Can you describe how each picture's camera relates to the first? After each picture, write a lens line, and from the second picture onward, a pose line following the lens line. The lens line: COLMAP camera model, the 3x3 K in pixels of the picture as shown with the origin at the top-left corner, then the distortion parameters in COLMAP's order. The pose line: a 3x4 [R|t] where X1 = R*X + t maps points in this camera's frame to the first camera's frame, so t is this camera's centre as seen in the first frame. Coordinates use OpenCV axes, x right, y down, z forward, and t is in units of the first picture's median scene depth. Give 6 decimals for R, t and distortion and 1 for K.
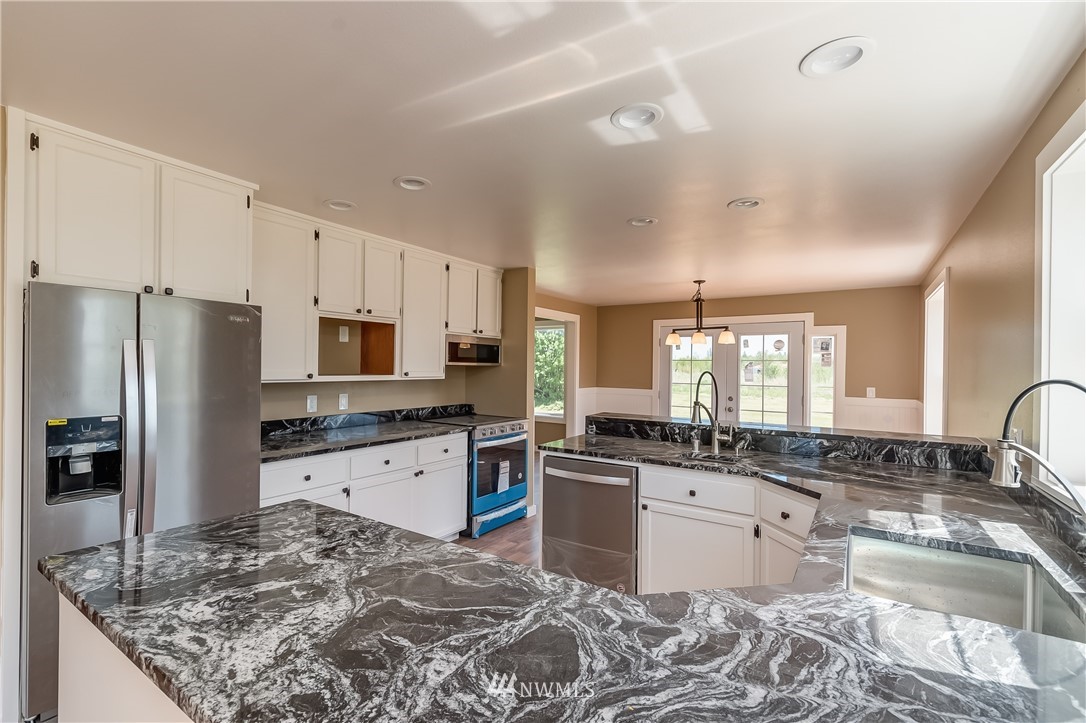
lens RADIAL K [[478.4, 0, 546.3], [0, 478.4, 365.6], [0, 0, 1]] dist [-0.004913, -0.001586]
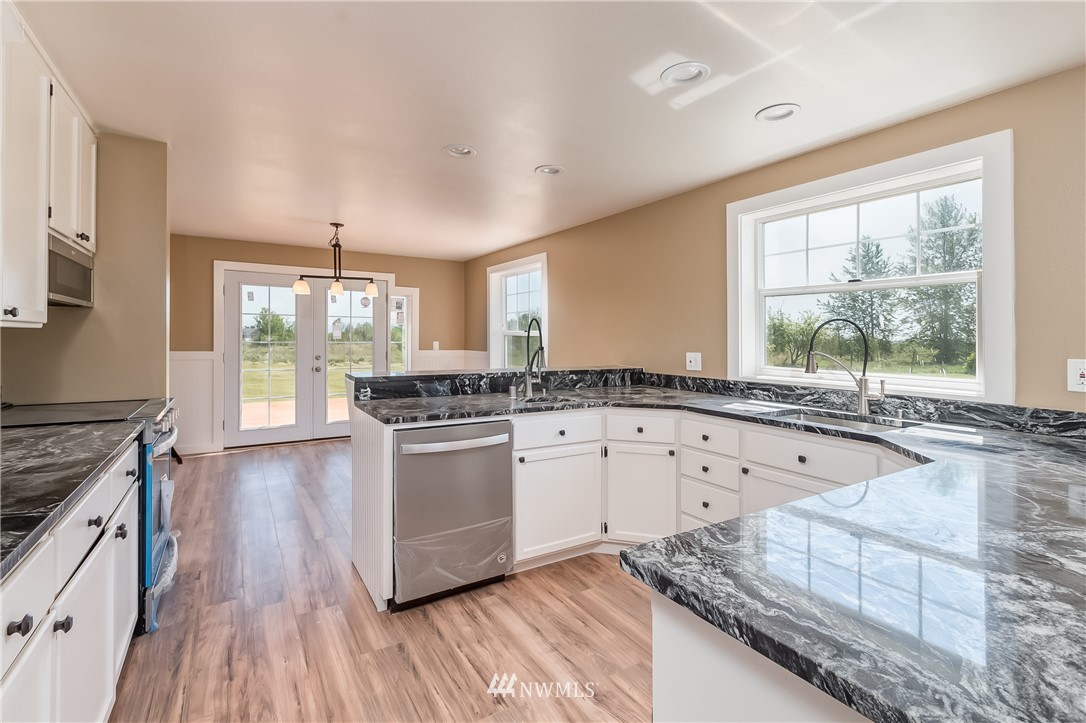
lens RADIAL K [[478.4, 0, 524.5], [0, 478.4, 334.4], [0, 0, 1]] dist [-0.004913, -0.001586]
pose [[0.447774, -0.003102, 0.894141, -0.593144], [-0.004790, 0.999971, 0.005868, 0.039670], [-0.894134, -0.006911, 0.447746, 0.534695]]
